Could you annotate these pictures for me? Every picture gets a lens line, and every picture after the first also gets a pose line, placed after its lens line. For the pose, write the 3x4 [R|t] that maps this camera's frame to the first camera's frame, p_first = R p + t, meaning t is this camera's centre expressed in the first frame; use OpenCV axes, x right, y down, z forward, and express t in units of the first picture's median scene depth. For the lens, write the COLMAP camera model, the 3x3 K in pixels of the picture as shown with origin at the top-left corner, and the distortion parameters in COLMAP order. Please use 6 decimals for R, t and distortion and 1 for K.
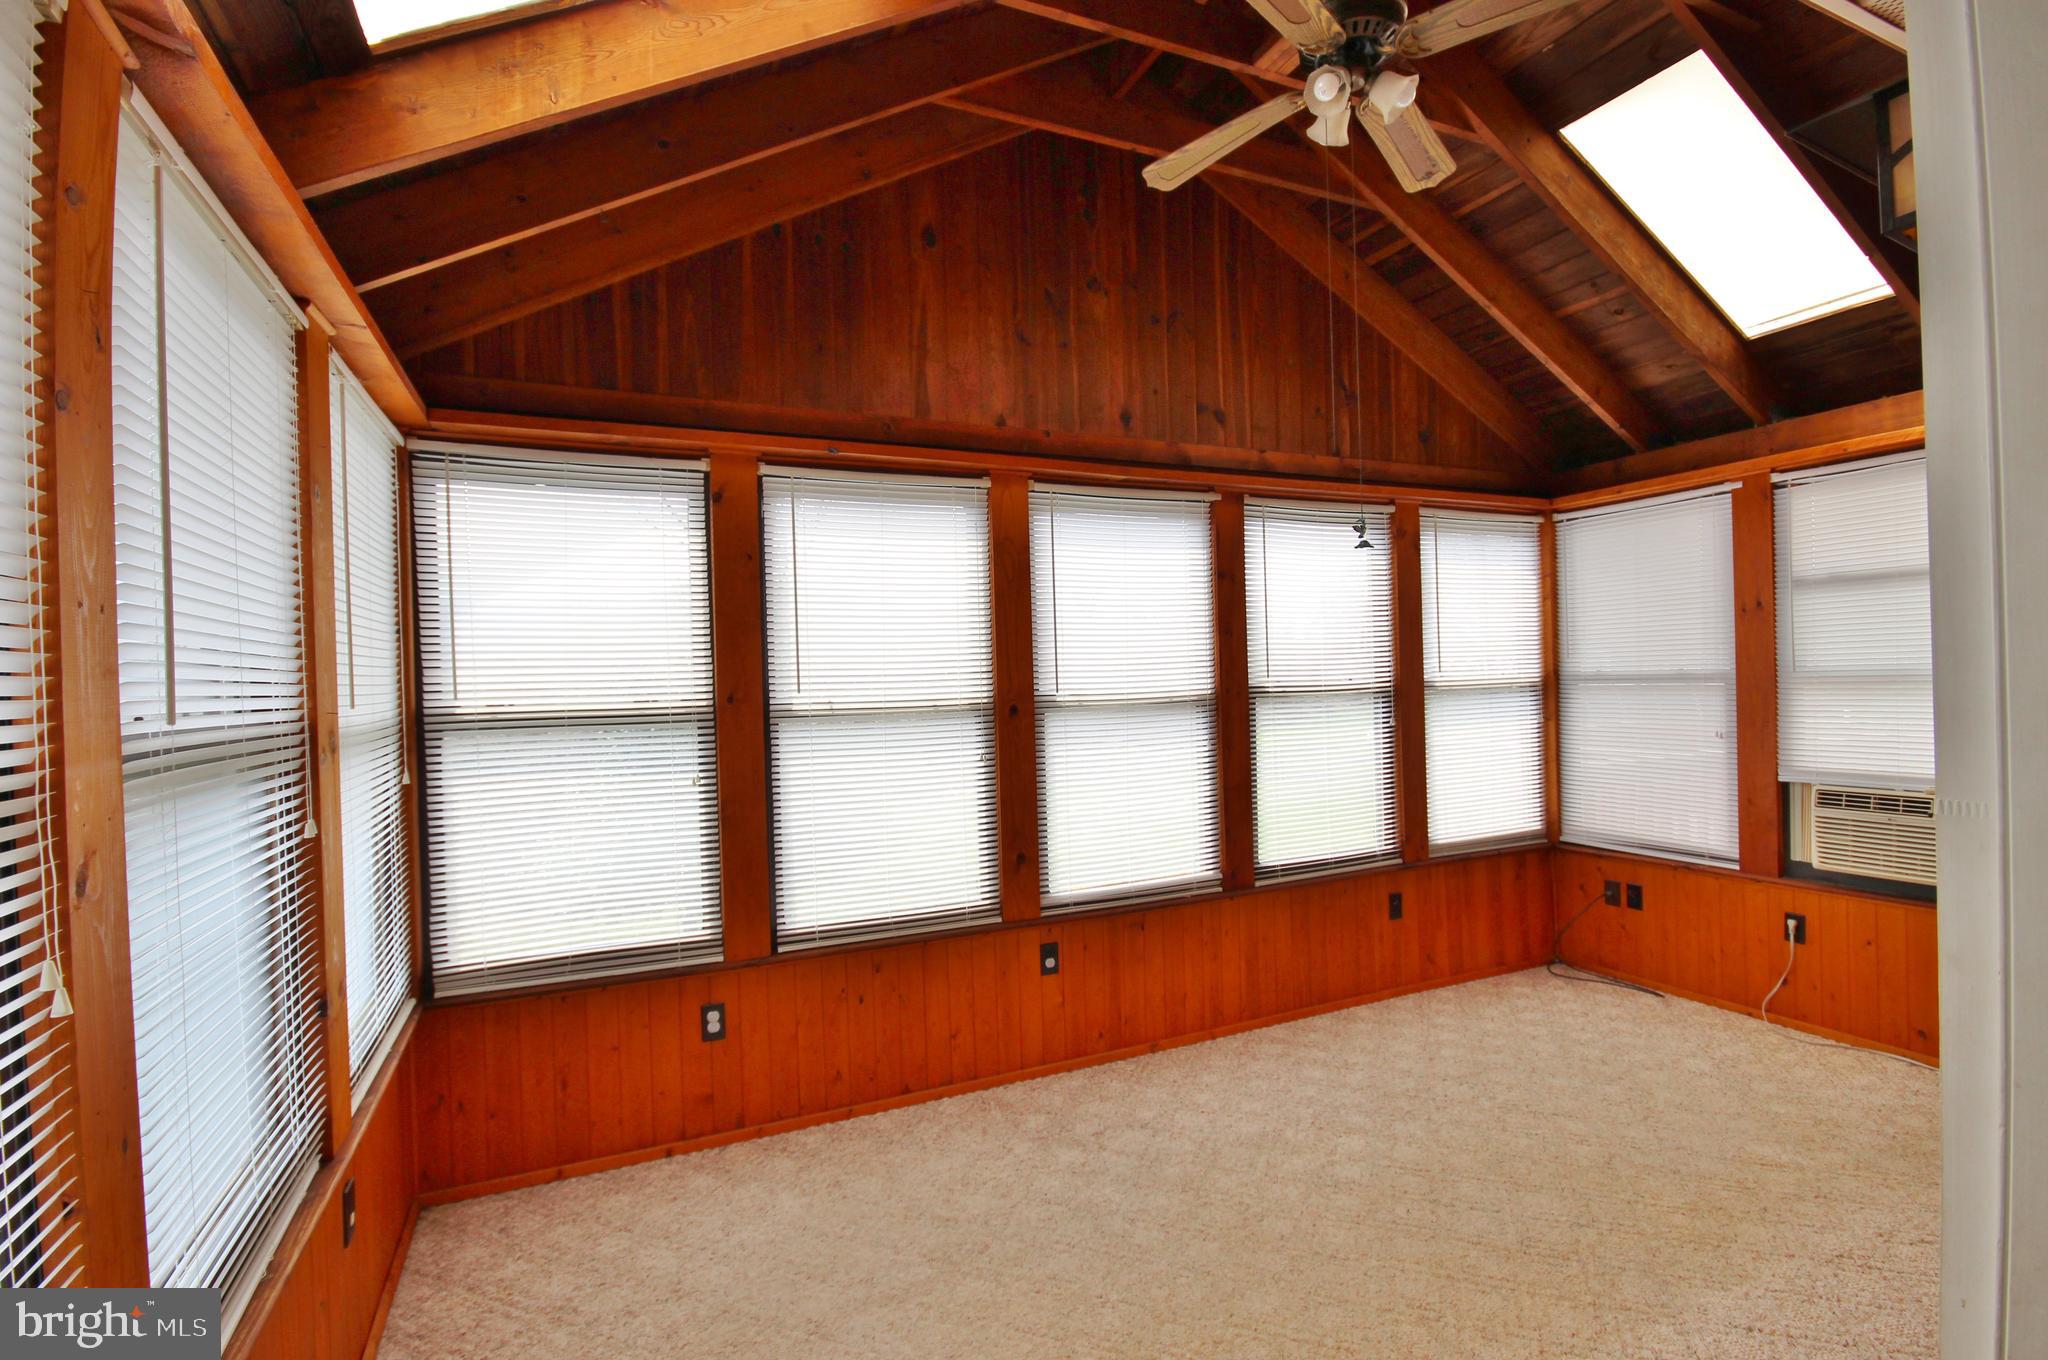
lens RADIAL K [[970.8, 0, 1018.6], [0, 970.8, 677.4], [0, 0, 1]] dist [-0.005671, 0.000455]
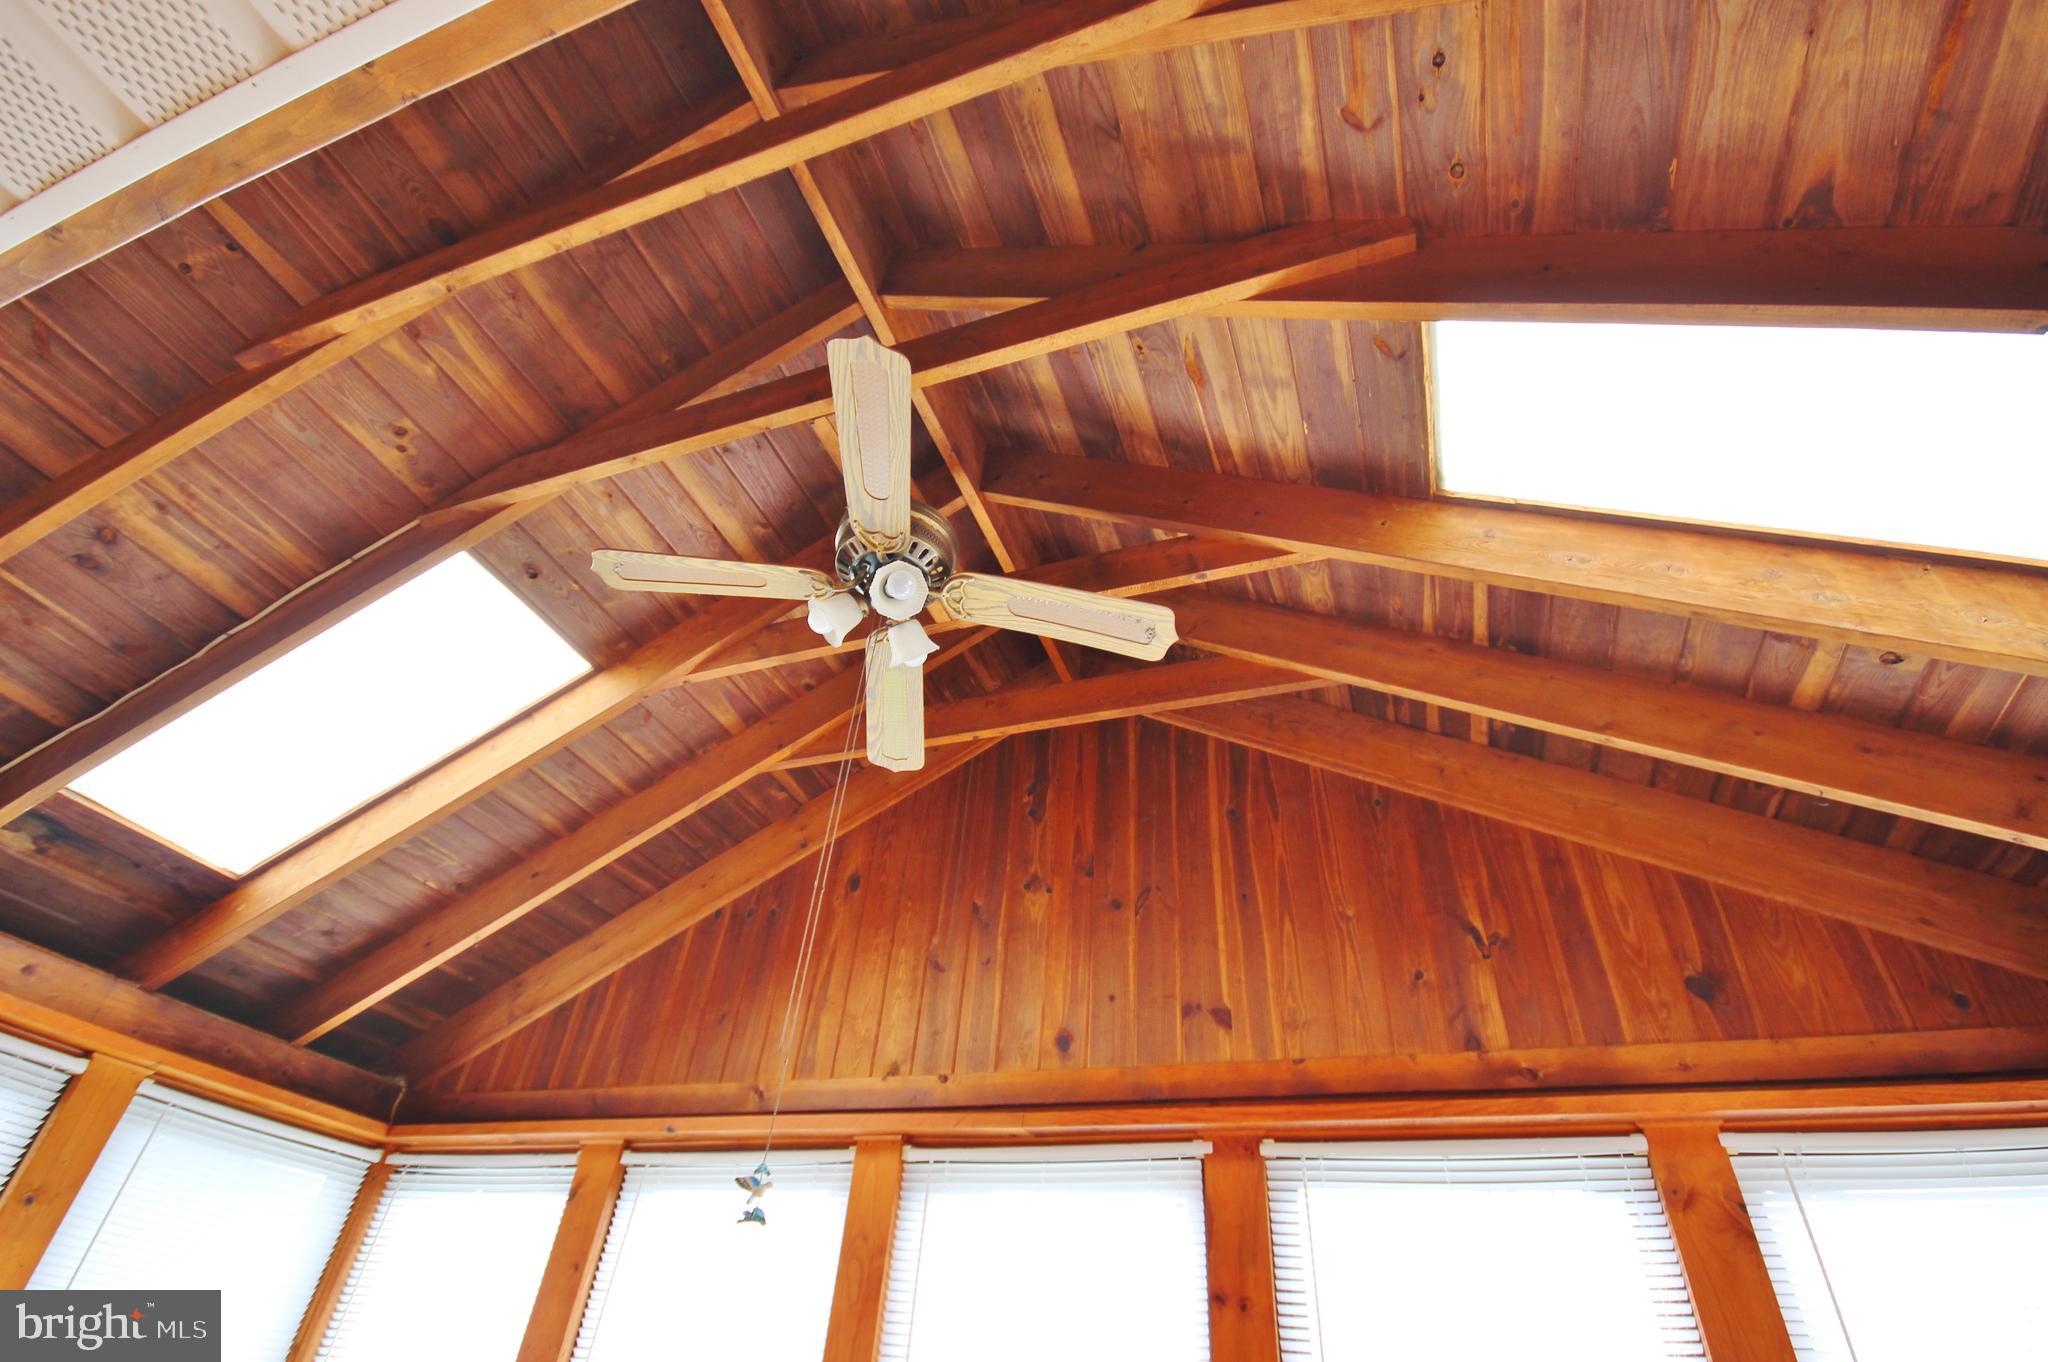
lens RADIAL K [[970.8, 0, 1023.7], [0, 970.8, 666.2], [0, 0, 1]] dist [-0.005671, 0.000455]
pose [[0.711979, -0.384335, -0.587685, 0.626507], [-0.082901, 0.785059, -0.613848, -0.039579], [0.697290, 0.485766, 0.527084, 0.460887]]
